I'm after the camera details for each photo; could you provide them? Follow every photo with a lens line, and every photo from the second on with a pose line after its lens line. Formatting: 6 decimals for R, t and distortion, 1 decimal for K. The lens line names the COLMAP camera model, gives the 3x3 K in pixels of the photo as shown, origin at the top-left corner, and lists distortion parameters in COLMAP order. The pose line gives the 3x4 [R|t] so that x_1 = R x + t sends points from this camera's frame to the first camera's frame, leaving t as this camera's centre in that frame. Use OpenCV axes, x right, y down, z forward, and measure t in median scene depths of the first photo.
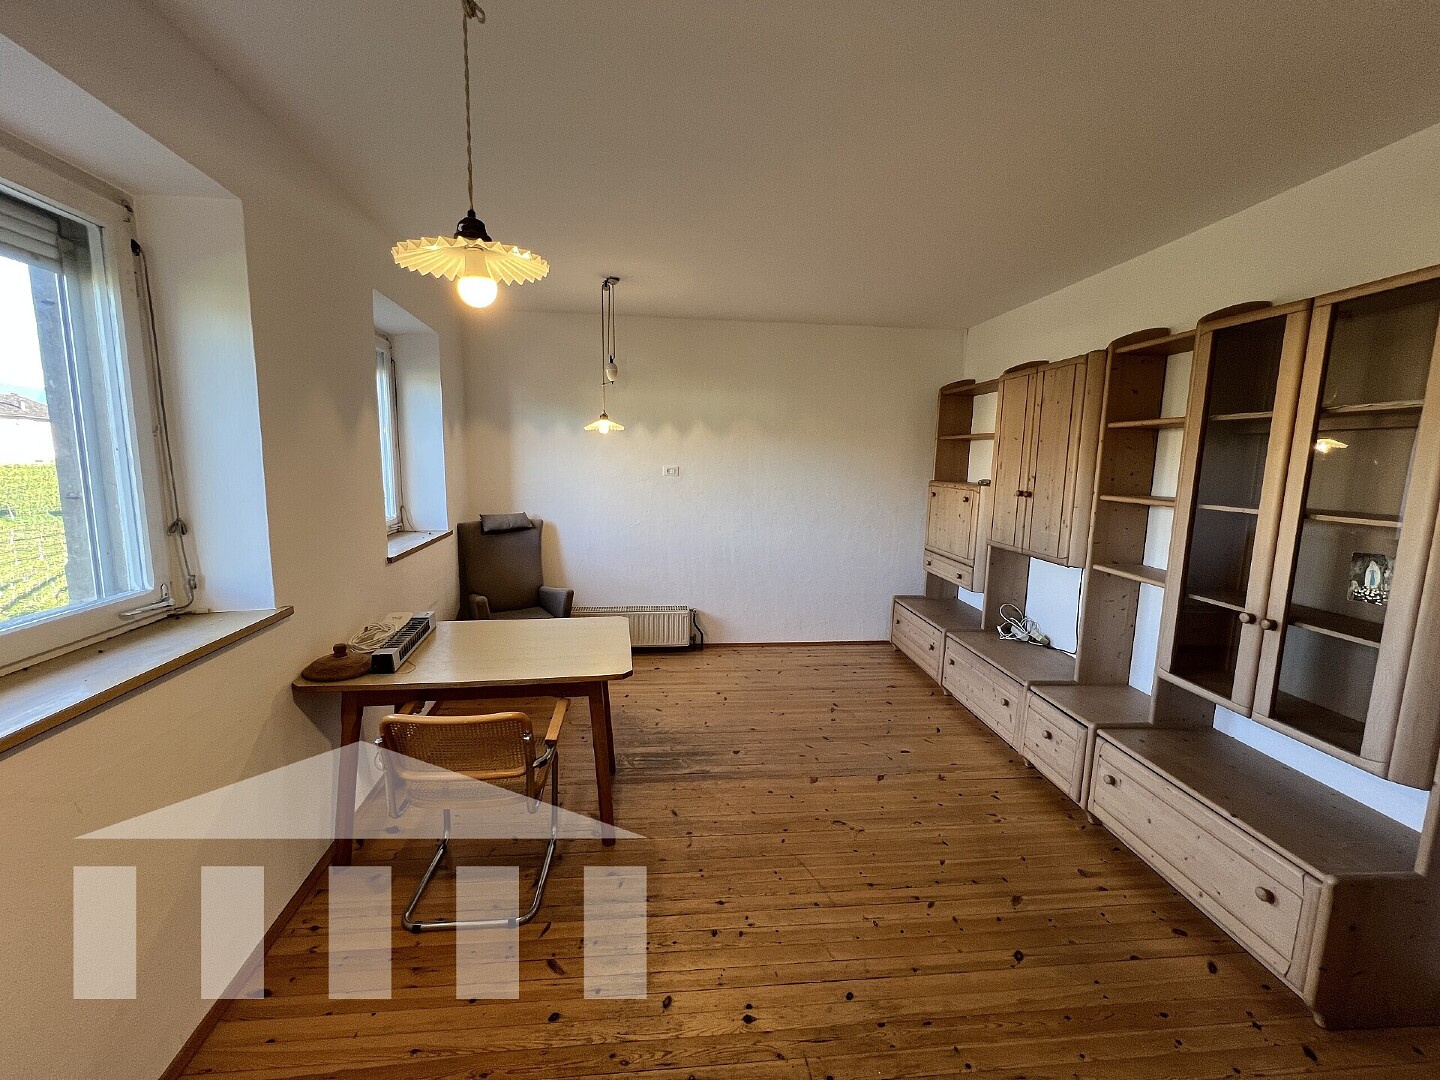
lens RADIAL K [[581.2, 0, 716.4], [0, 581.2, 535.9], [0, 0, 1]] dist [0.001650, 0.000446]
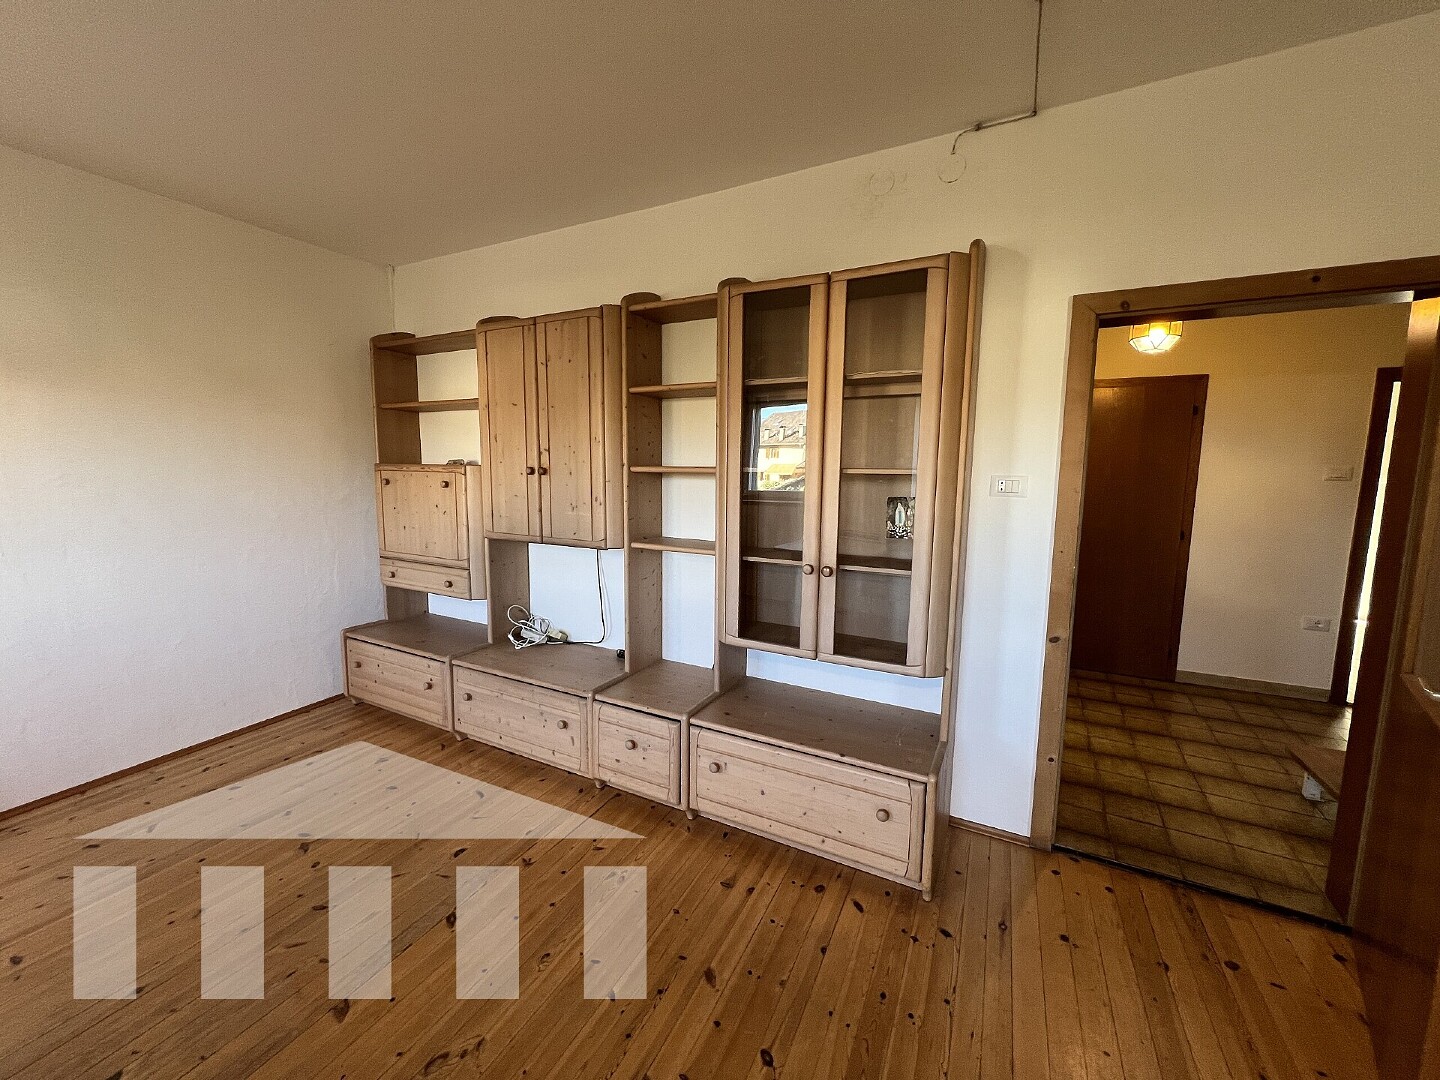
lens RADIAL K [[581.2, 0, 712.7], [0, 581.2, 531.5], [0, 0, 1]] dist [0.001650, 0.000446]
pose [[0.531116, -0.118361, 0.838991, -0.049831], [0.116868, 0.990964, 0.065818, -0.013303], [-0.839200, 0.063094, 0.540150, 0.391444]]
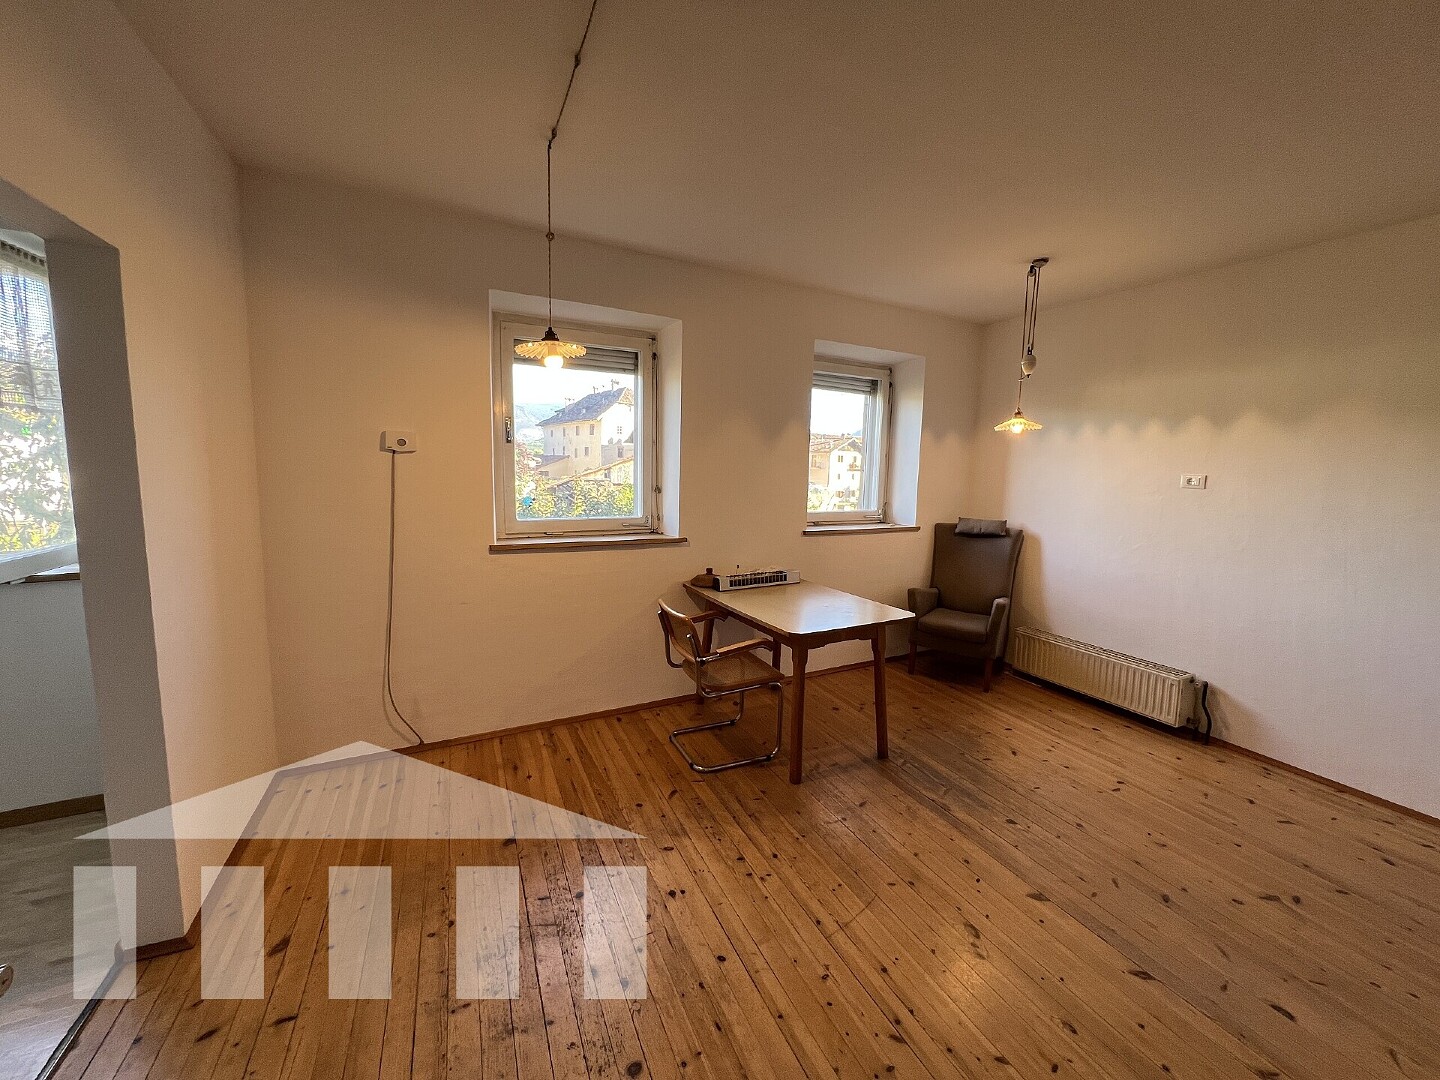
lens RADIAL K [[579.5, 0, 709.7], [0, 579.5, 535.9], [0, 0, 1]] dist [-0.006741, 0.001111]
pose [[0.312930, 0.107624, -0.943659, 0.645244], [-0.146007, 0.987200, 0.064172, -0.005601], [0.938486, 0.117699, 0.324638, 0.327196]]
